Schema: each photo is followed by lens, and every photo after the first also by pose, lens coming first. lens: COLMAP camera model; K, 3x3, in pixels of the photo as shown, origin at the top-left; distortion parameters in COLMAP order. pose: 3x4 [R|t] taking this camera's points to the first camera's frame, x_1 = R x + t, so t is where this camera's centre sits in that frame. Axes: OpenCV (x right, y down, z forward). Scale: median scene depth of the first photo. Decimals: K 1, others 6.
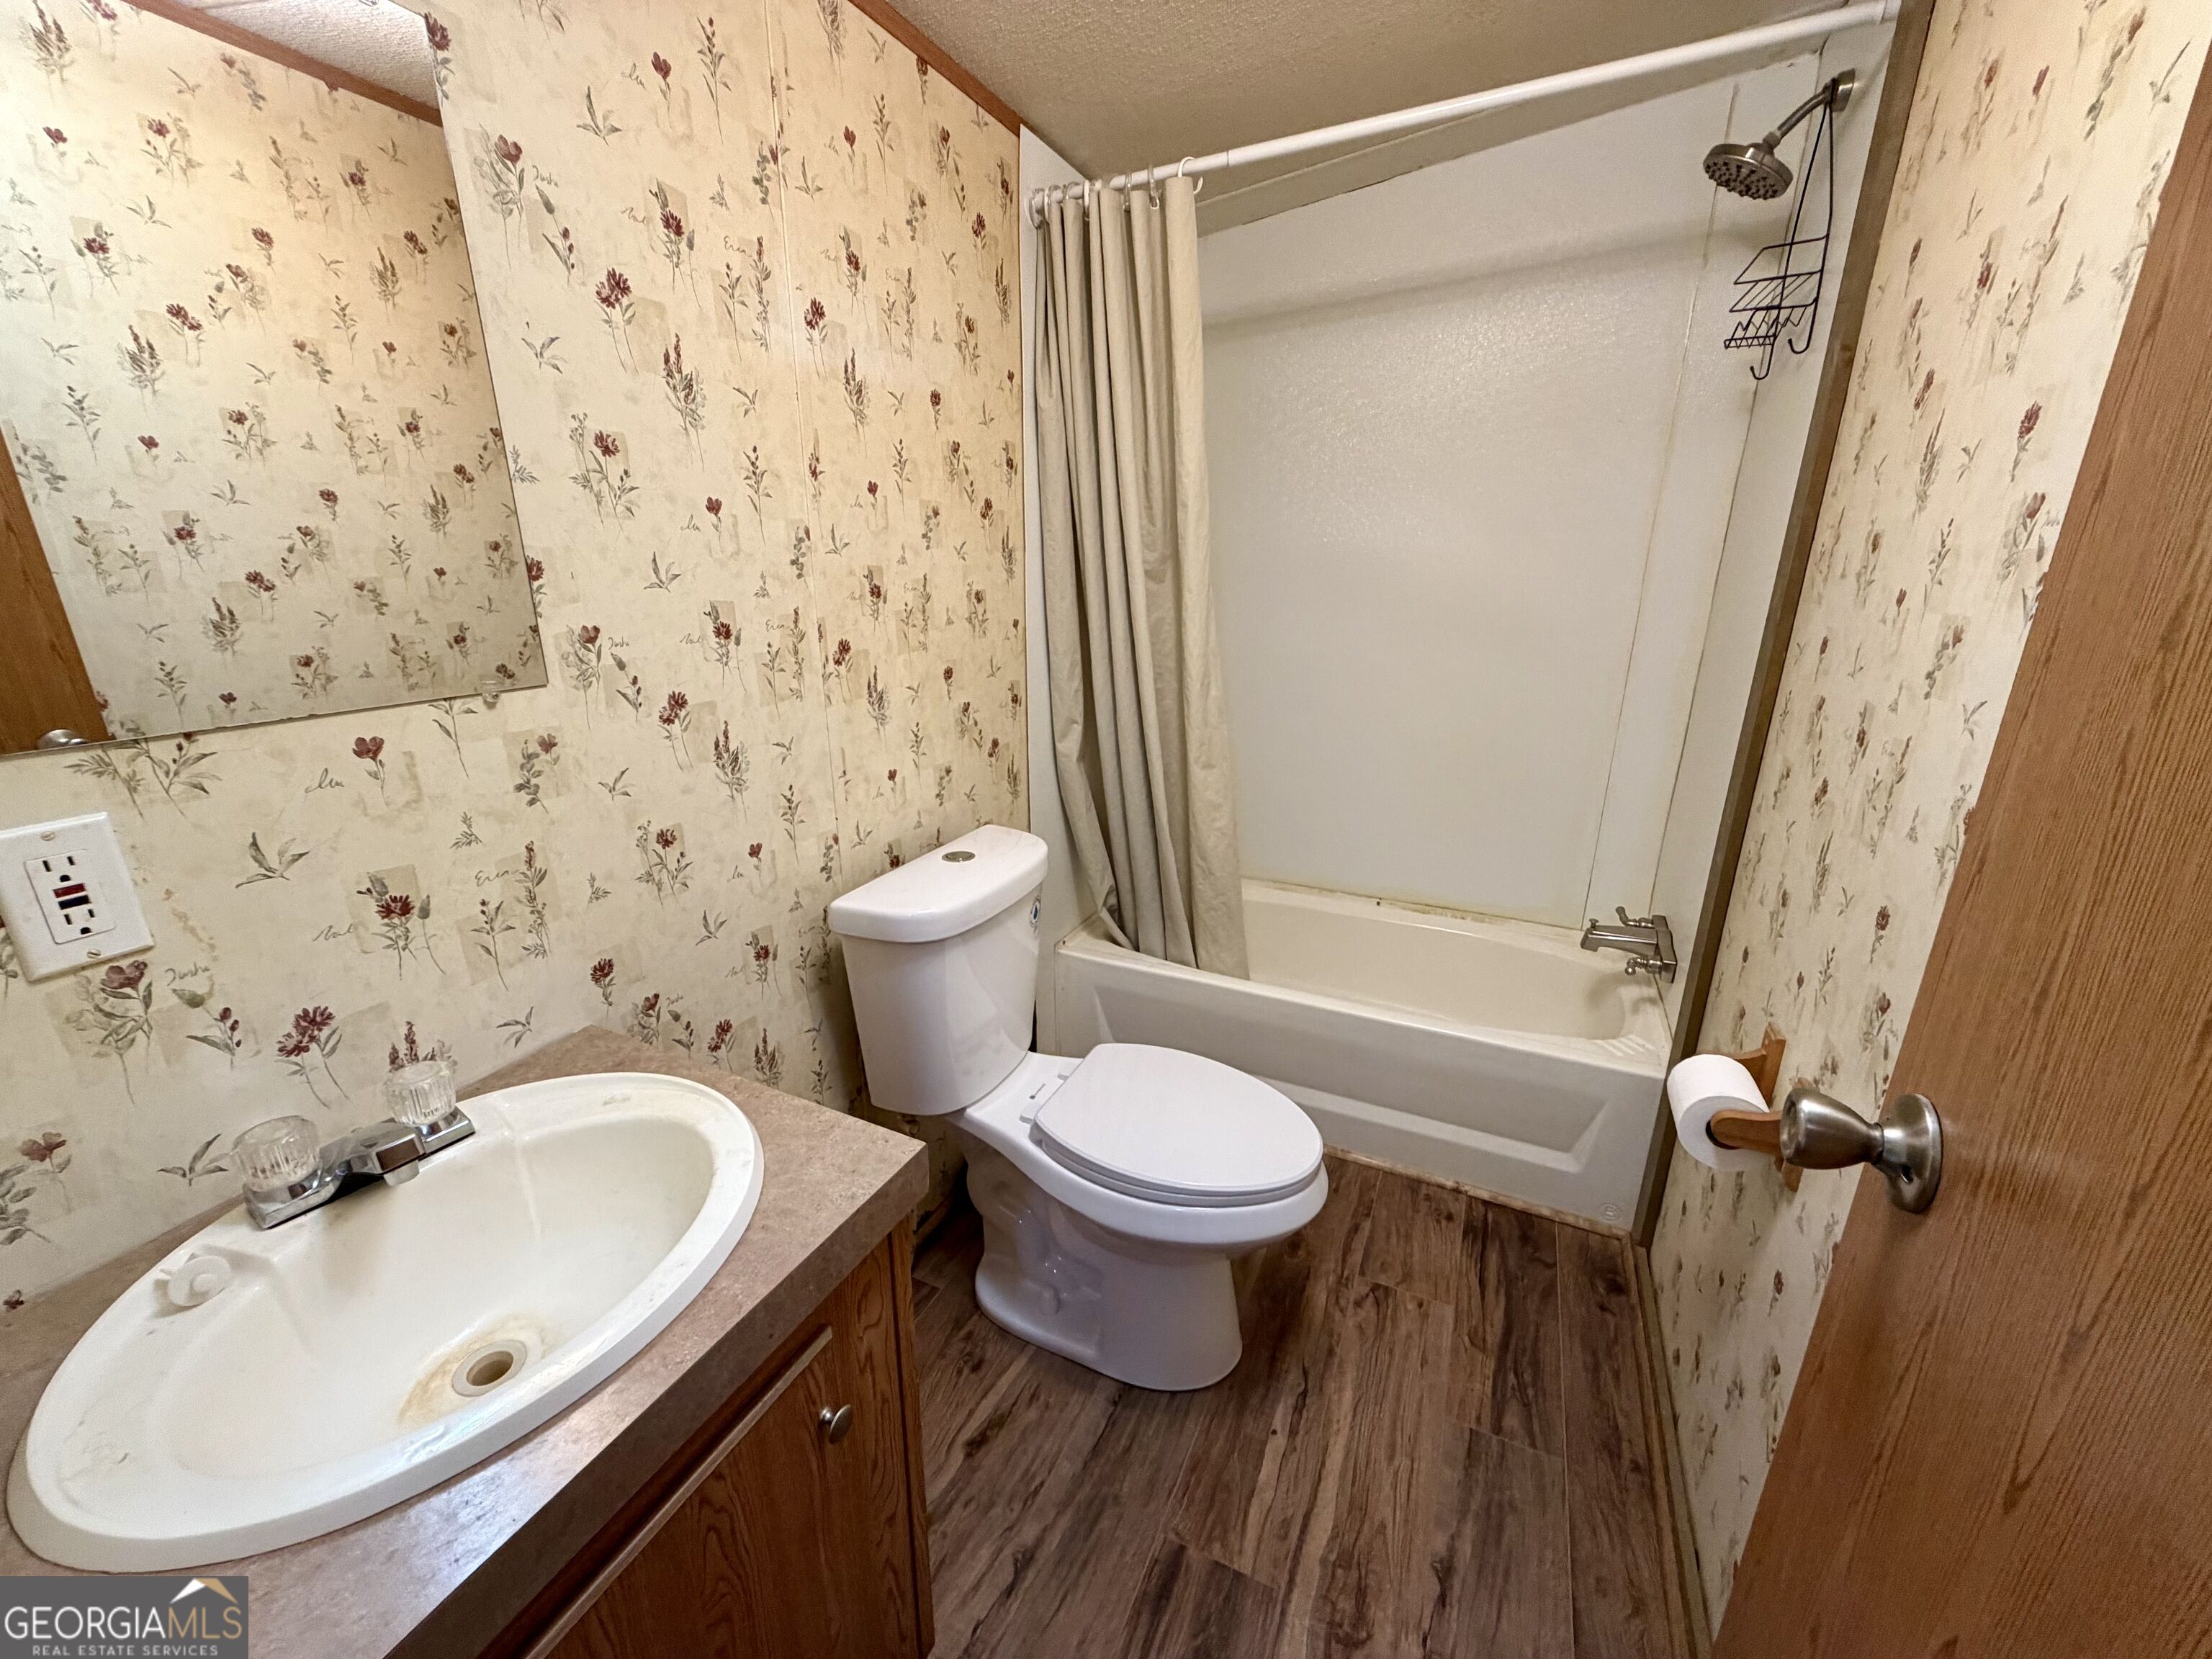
lens RADIAL K [[882.8, 0, 1108.9], [0, 882.8, 829.3], [0, 0, 1]] dist [0.000359, -0.000320]
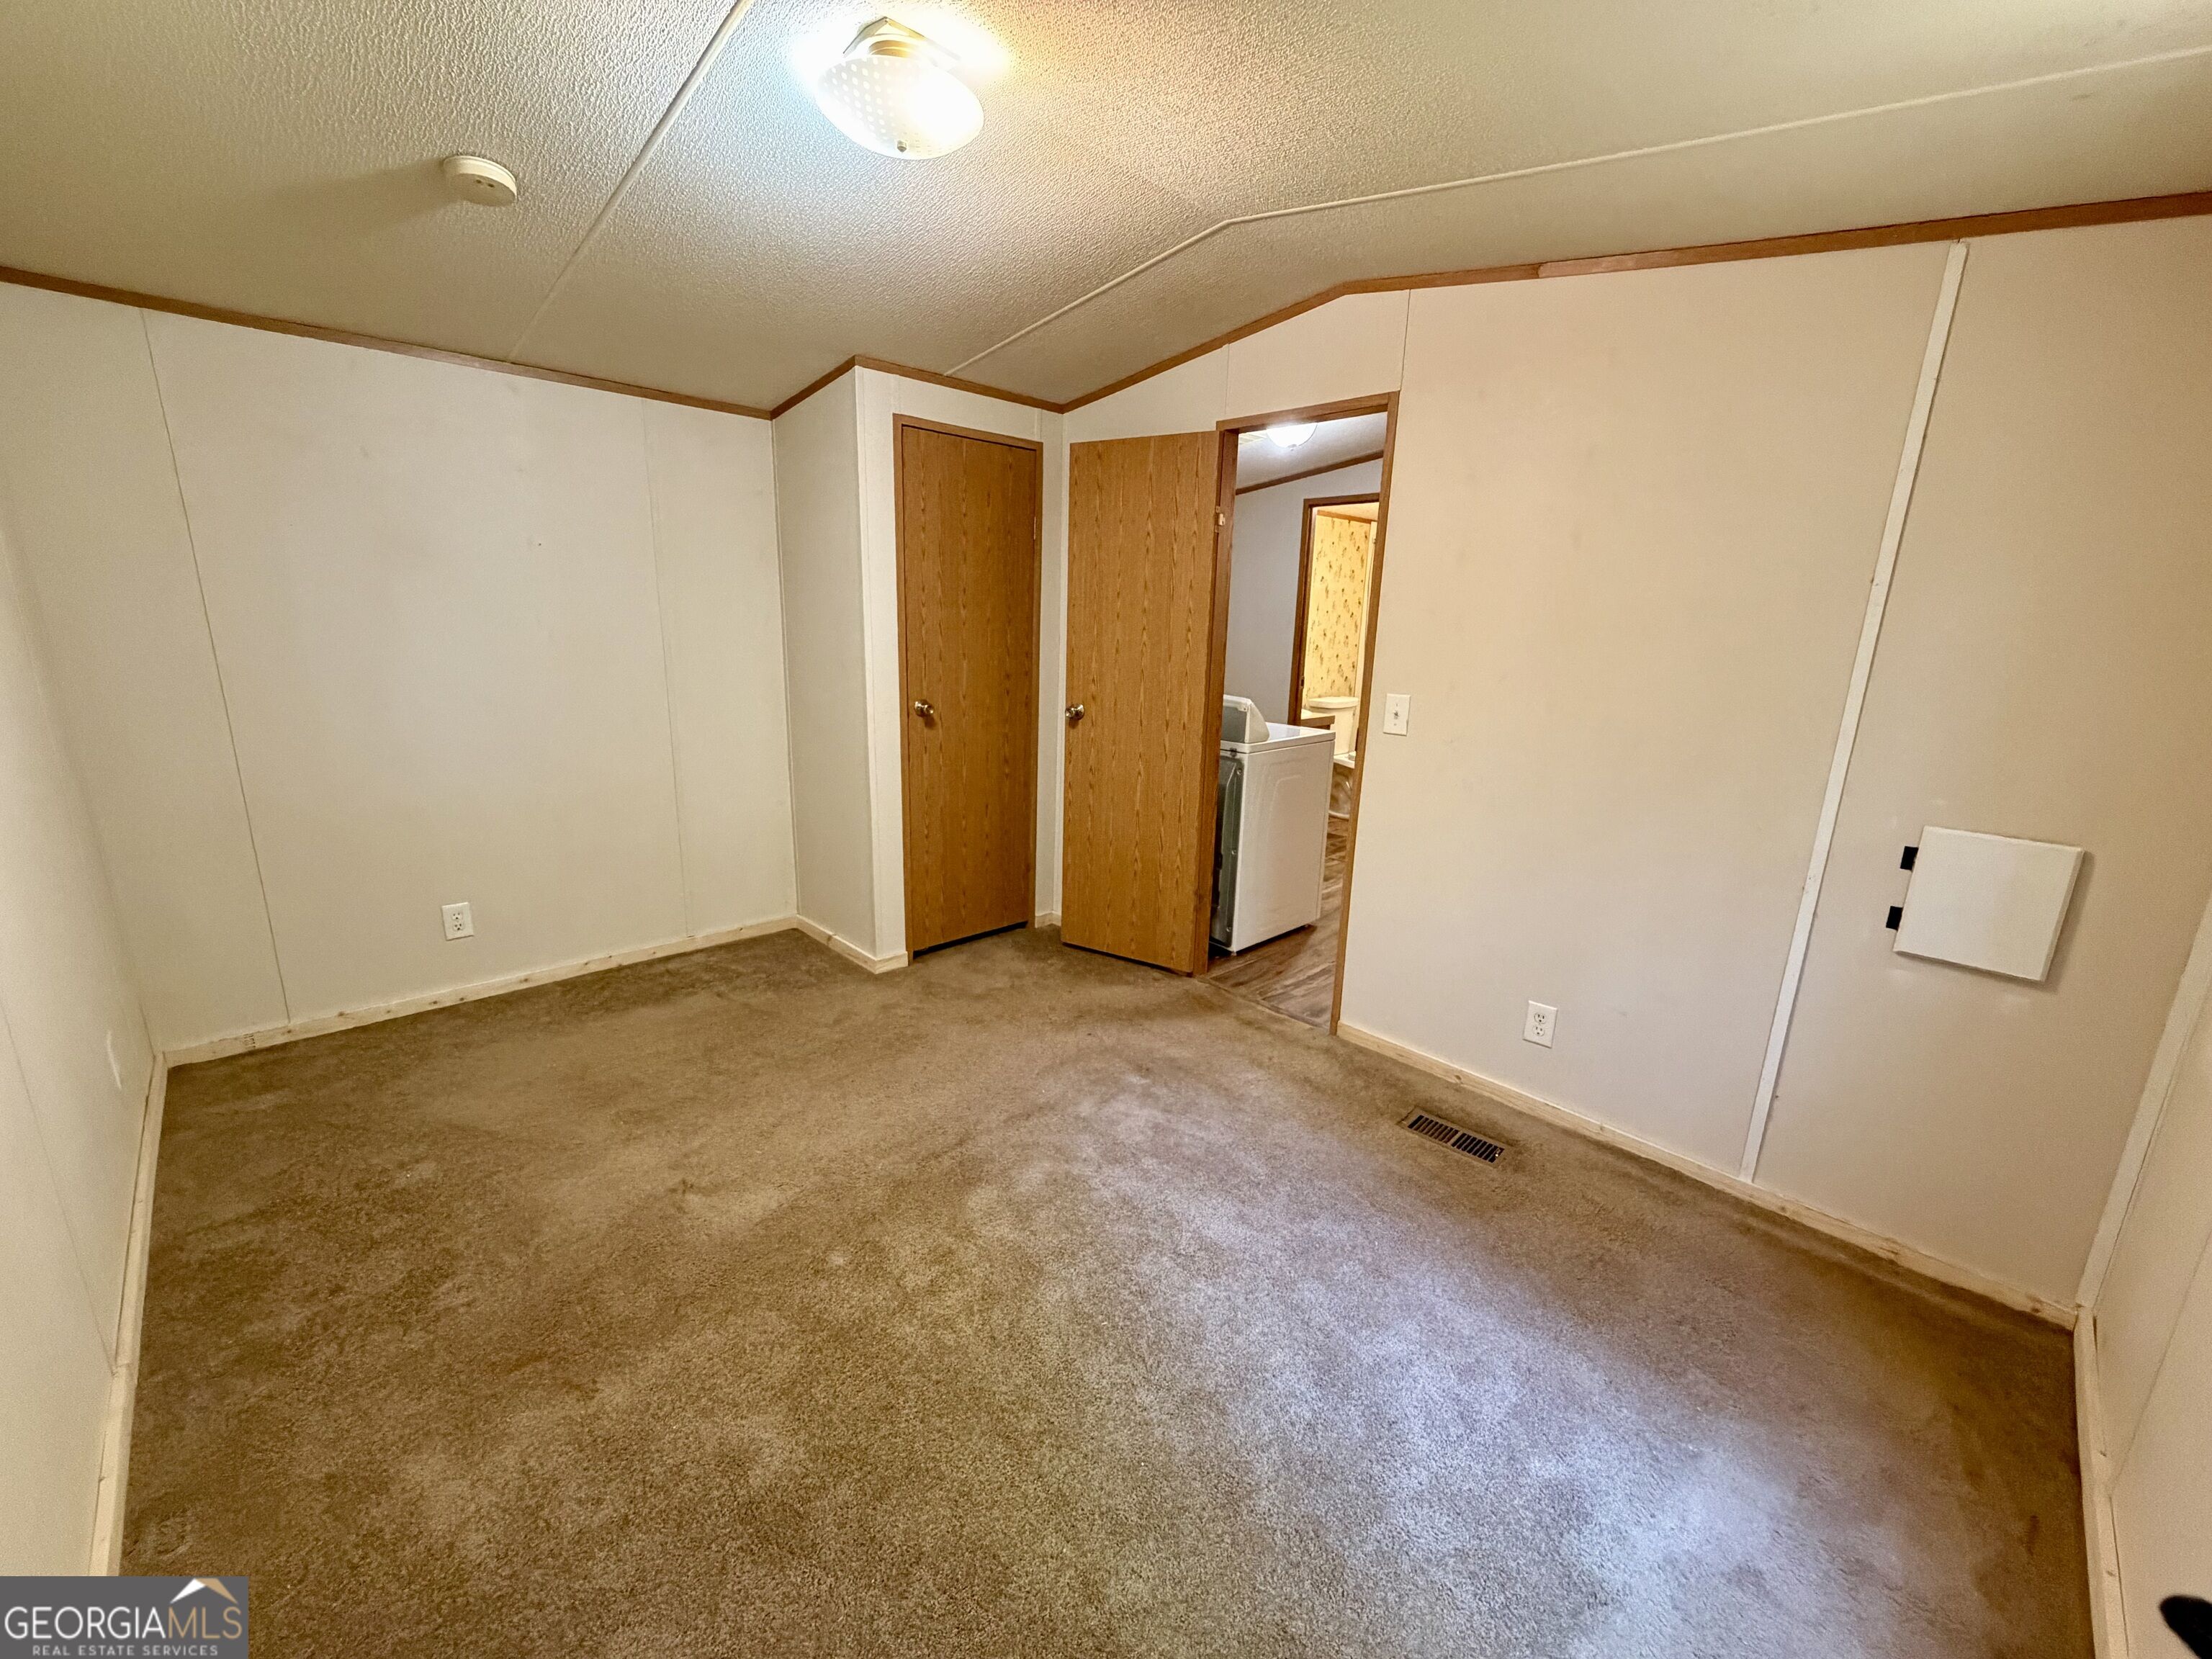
lens RADIAL K [[882.8, 0, 1097.8], [0, 882.8, 832.1], [0, 0, 1]] dist [0.000359, -0.000320]
pose [[0.928984, 0.102783, -0.355561, 0.313932], [-0.124628, 0.991436, -0.039022, 0.912688], [0.348505, 0.080564, 0.933838, -3.064076]]
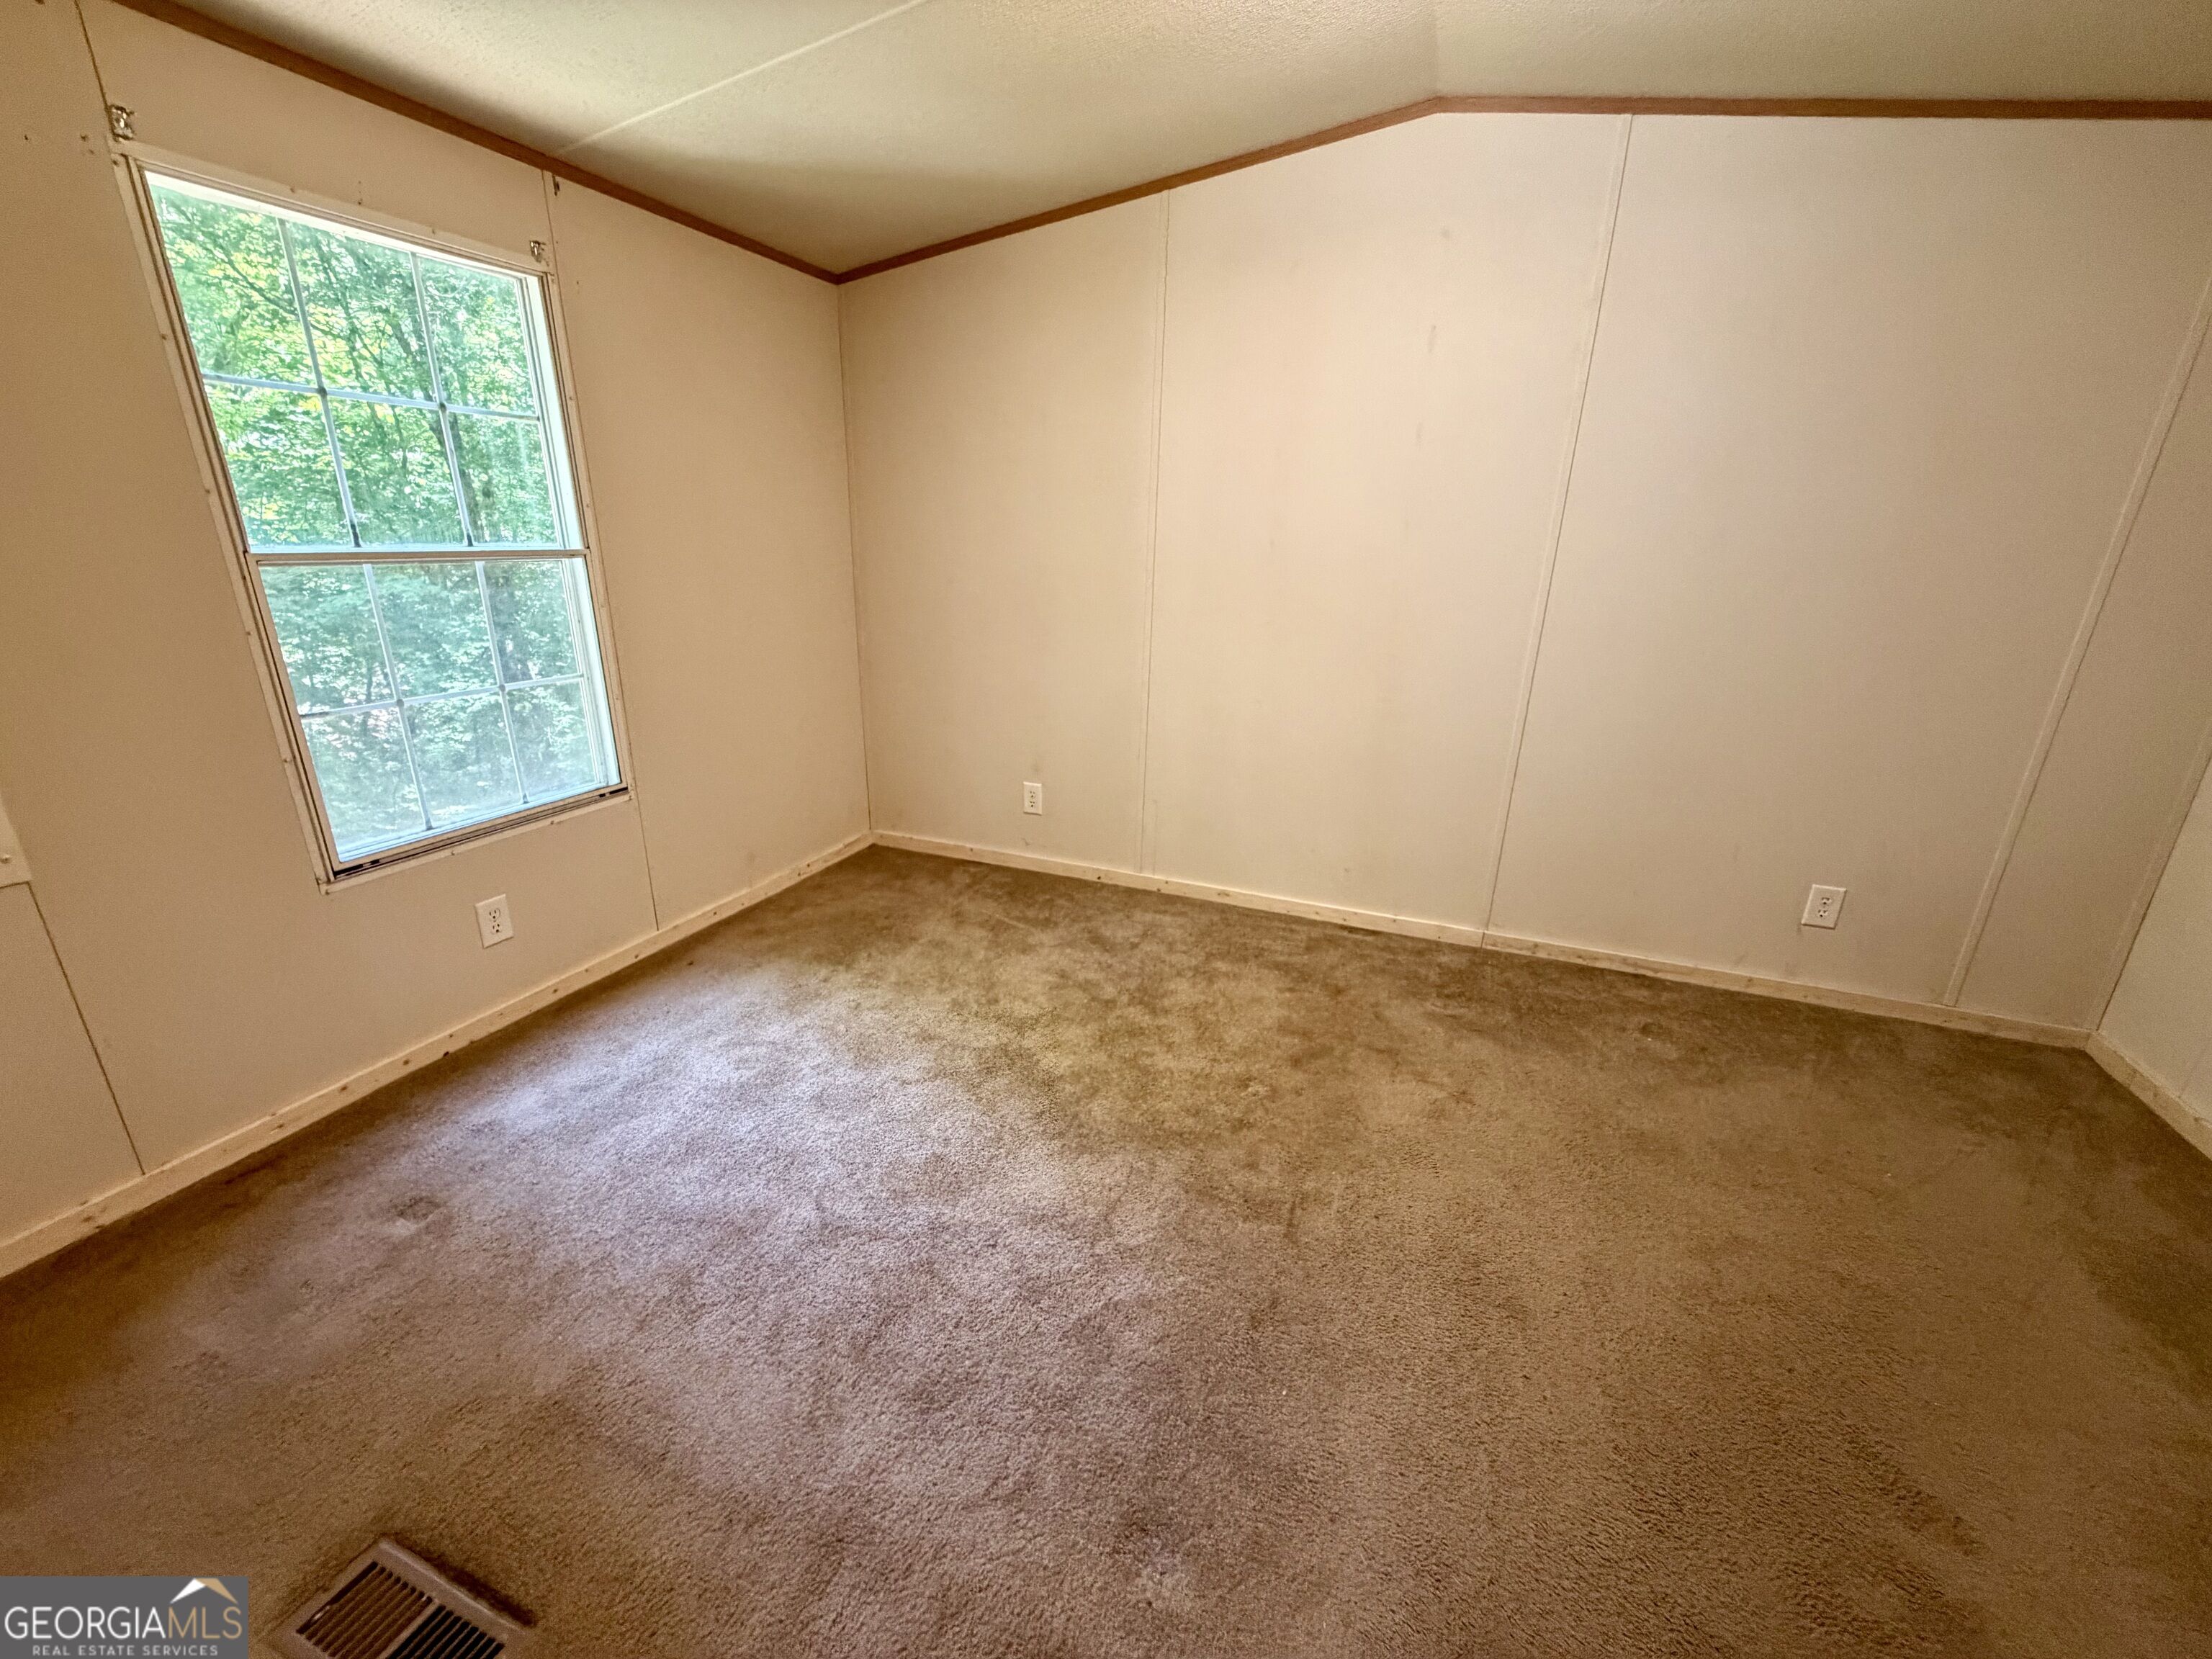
lens RADIAL K [[882.8, 0, 1100.7], [0, 882.8, 826.5], [0, 0, 1]] dist [0.000359, -0.000320]
pose [[-0.999085, -0.016556, -0.039441, -0.089200], [-0.036156, 0.819557, 0.571855, 0.420128], [0.022856, 0.572758, -0.819406, -1.193125]]
